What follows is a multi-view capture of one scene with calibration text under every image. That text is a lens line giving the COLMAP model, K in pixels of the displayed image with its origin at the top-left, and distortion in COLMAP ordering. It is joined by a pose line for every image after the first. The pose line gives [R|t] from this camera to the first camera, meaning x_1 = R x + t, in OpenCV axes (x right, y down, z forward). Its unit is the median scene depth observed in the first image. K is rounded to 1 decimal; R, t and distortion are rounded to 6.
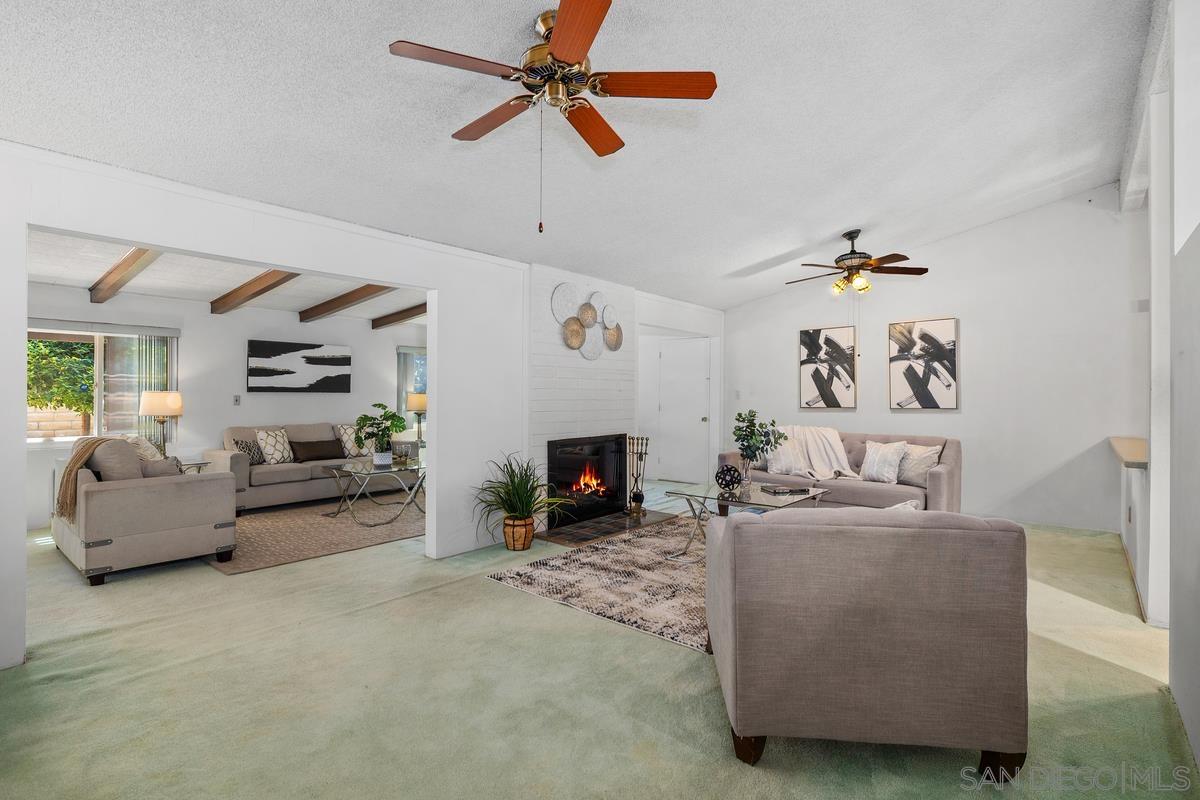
lens RADIAL K [[567.5, 0, 605.1], [0, 567.5, 395.2], [0, 0, 1]] dist [-0.016369, 0.002470]
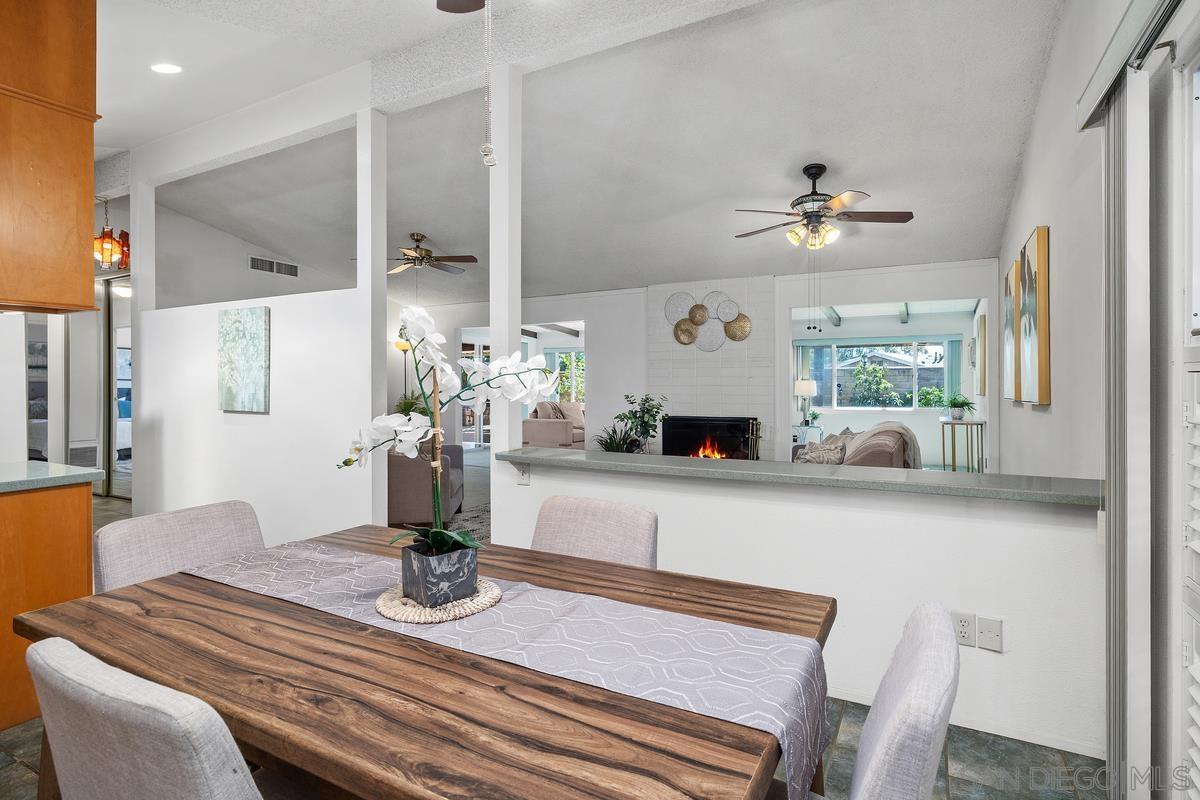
lens RADIAL K [[613.2, 0, 601.9], [0, 613.2, 375.5], [0, 0, 1]] dist [-0.005464, -0.000464]
pose [[0.192874, -0.014081, -0.981122, 1.040898], [0.002834, 0.999901, -0.013793, 0.004979], [0.981219, -0.000120, 0.192895, 0.476626]]
